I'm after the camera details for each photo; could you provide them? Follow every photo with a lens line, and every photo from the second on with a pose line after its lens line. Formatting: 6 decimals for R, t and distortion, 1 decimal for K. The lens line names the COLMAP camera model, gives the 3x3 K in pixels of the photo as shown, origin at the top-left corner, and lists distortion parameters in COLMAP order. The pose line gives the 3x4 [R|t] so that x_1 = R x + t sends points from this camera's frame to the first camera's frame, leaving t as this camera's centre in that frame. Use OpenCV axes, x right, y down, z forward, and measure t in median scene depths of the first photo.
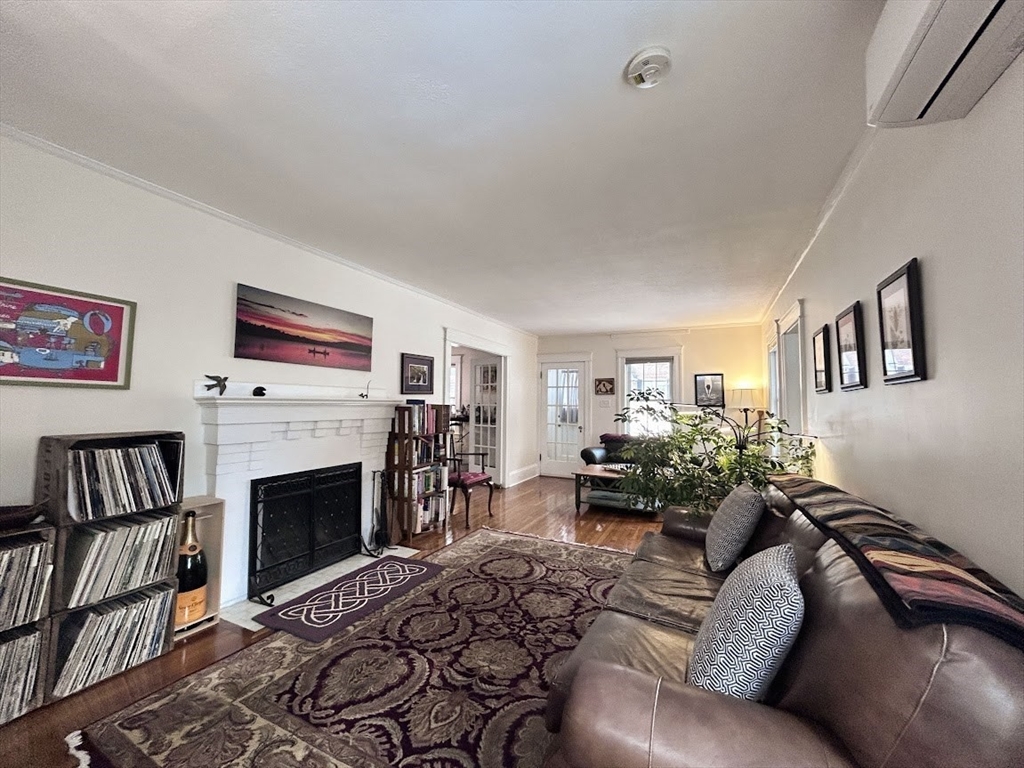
lens RADIAL K [[414.3, 0, 512.0], [0, 414.3, 384.0], [0, 0, 1]] dist [-0.001116, 0.000484]
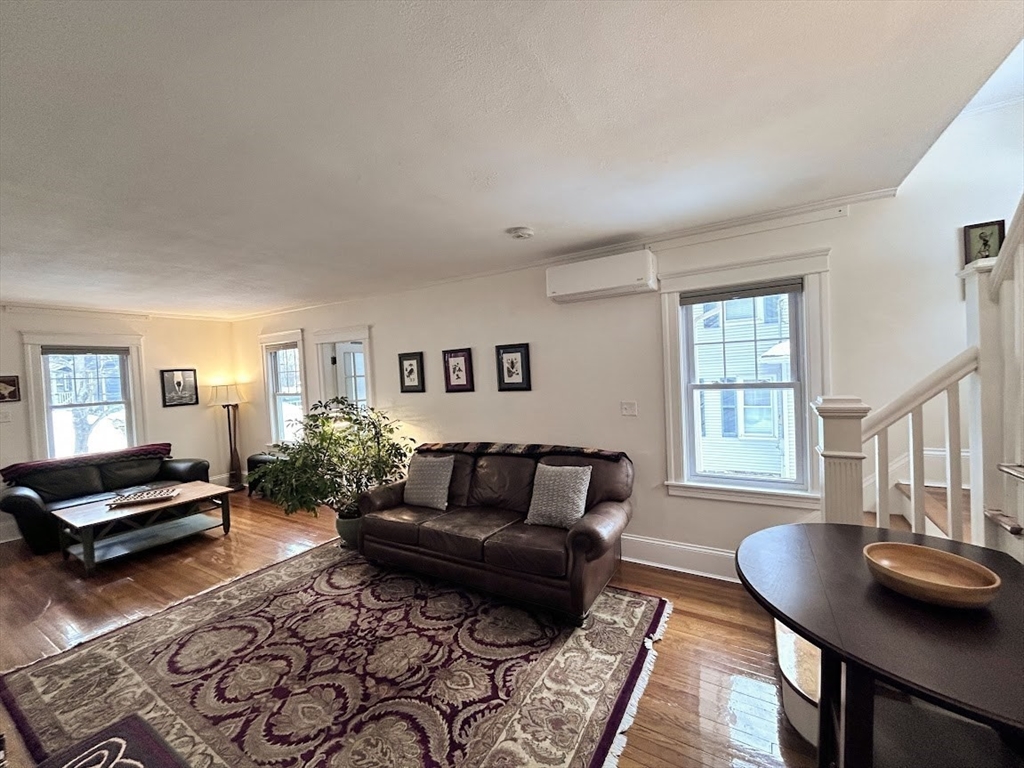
lens RADIAL K [[414.3, 0, 512.0], [0, 414.3, 384.0], [0, 0, 1]] dist [-0.001116, 0.000484]
pose [[0.075766, -0.049011, 0.995920, -0.827253], [-0.007498, 0.998735, 0.049720, -0.096663], [-0.997097, -0.011234, 0.075303, 0.467160]]
